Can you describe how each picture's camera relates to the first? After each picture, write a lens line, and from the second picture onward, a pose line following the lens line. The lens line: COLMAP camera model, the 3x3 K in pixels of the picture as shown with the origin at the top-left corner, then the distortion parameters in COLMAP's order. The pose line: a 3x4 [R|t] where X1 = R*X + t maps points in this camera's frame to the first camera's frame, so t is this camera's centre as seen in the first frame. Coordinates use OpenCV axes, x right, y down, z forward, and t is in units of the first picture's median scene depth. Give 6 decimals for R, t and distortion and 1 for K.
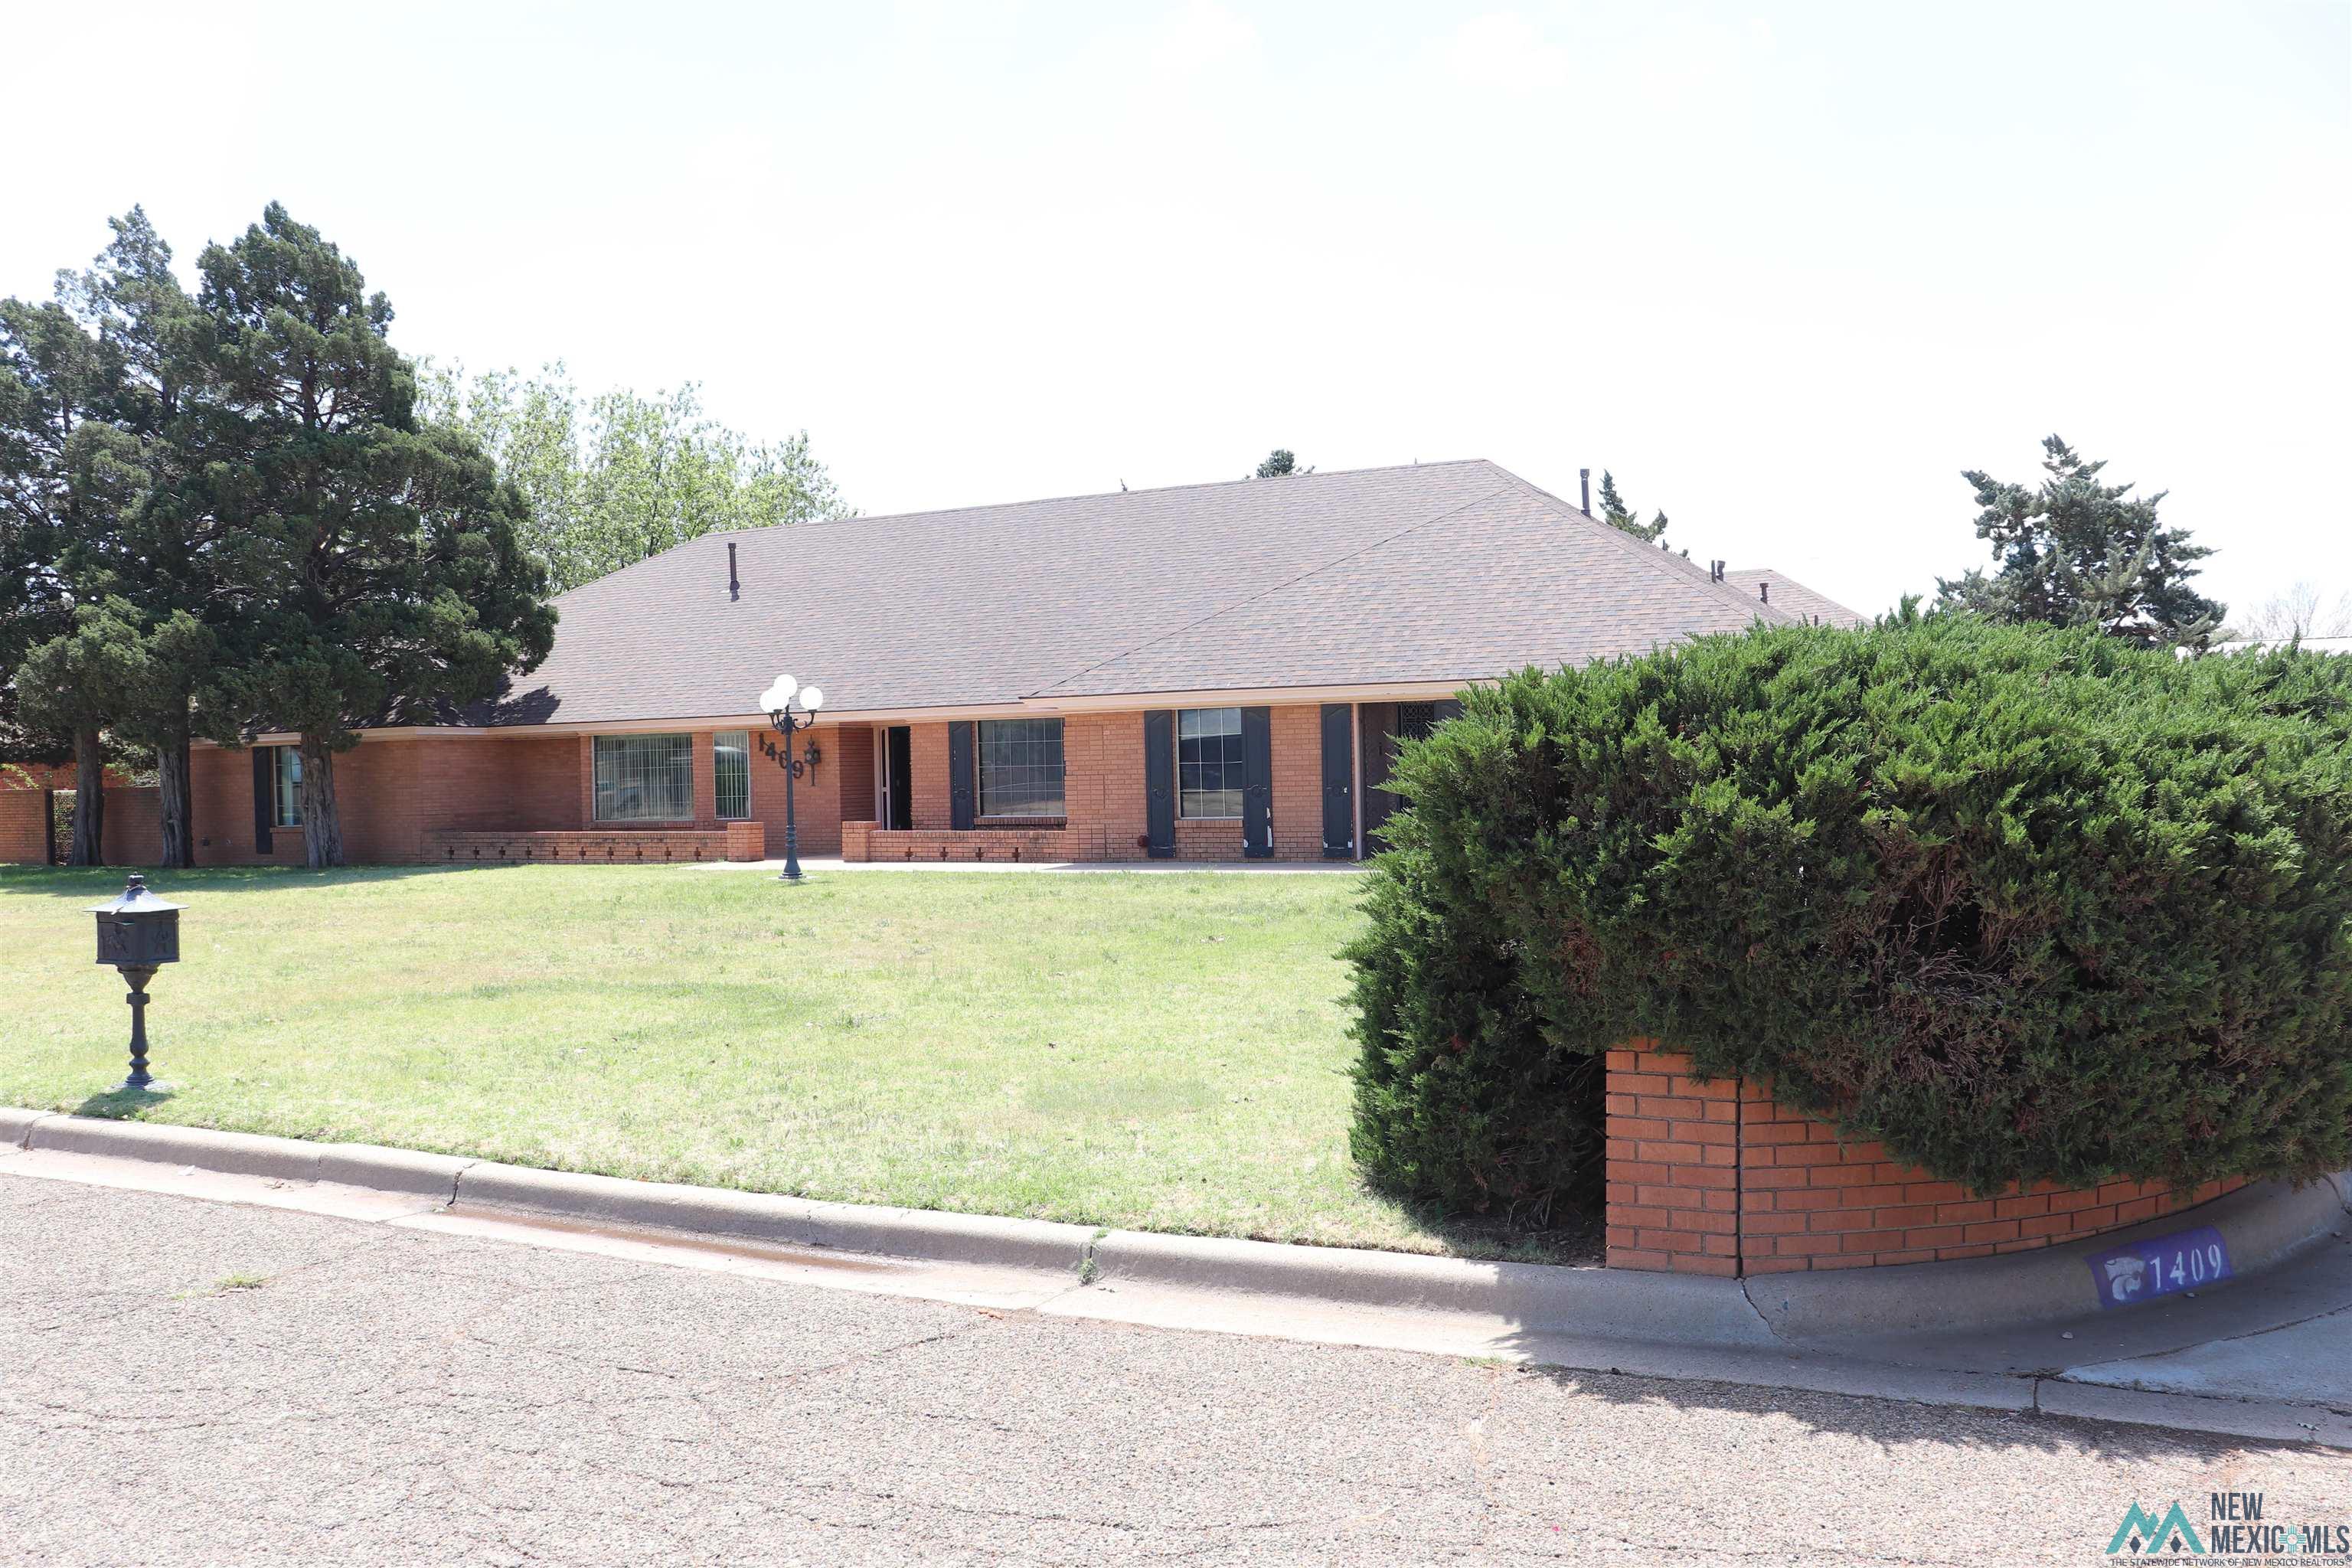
lens RADIAL K [[1950.2, 0, 1162.6], [0, 1950.2, 797.6], [0, 0, 1]] dist [-0.174770, 0.162593]
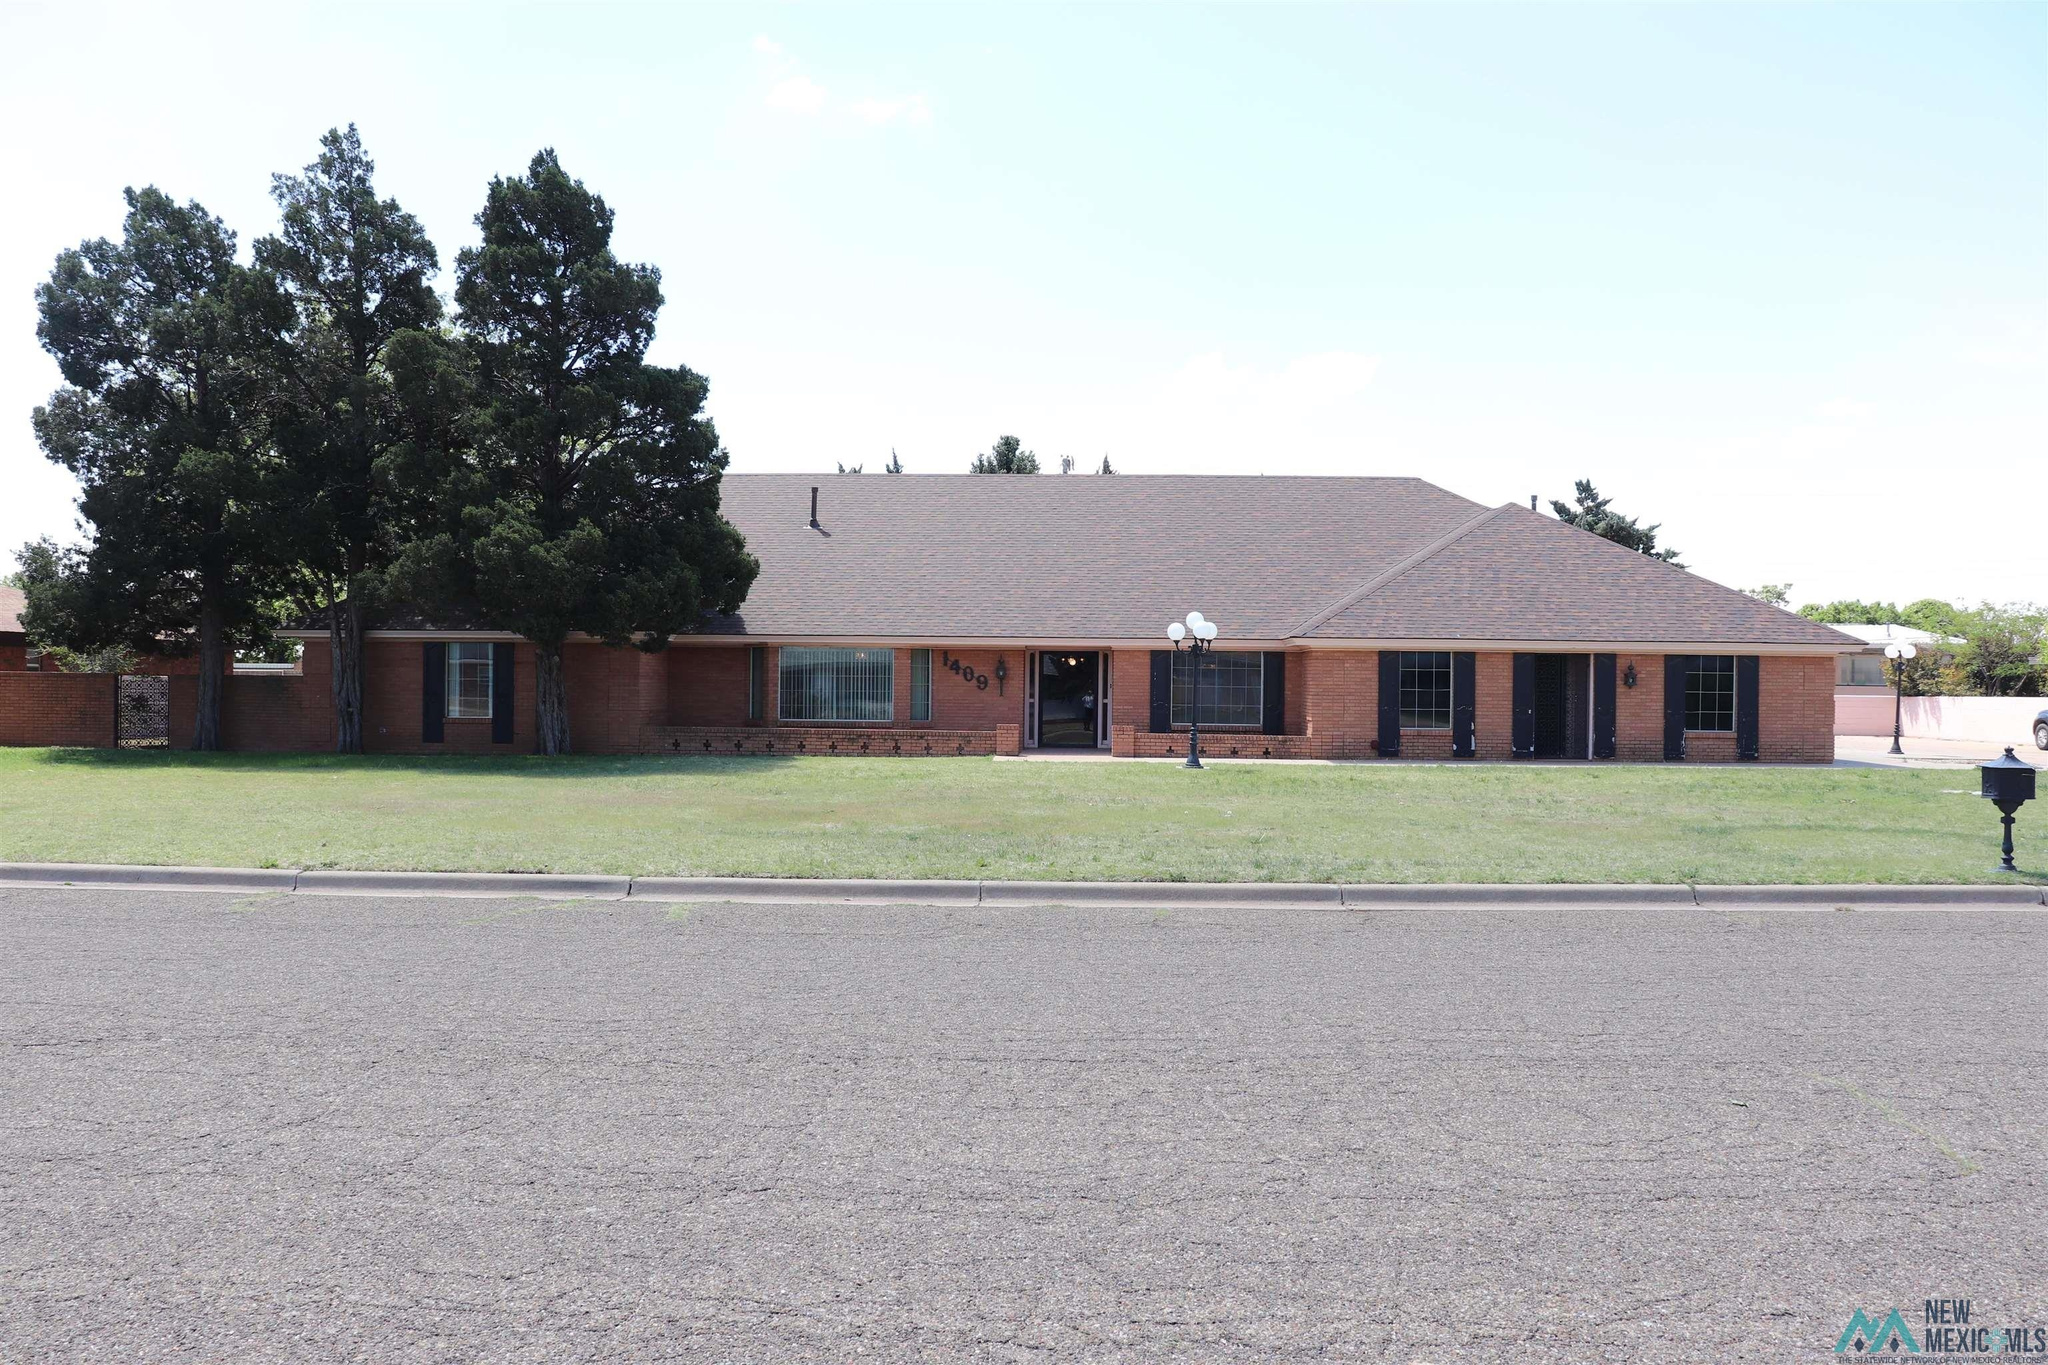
lens RADIAL K [[1698.2, 0, 1010.4], [0, 1698.2, 692.3], [0, 0, 1]] dist [-0.174770, 0.162593]
pose [[0.913793, 0.031224, 0.404978, -0.604269], [-0.025051, 0.999475, -0.020535, 0.013528], [-0.405407, 0.008620, 0.914096, 0.005382]]
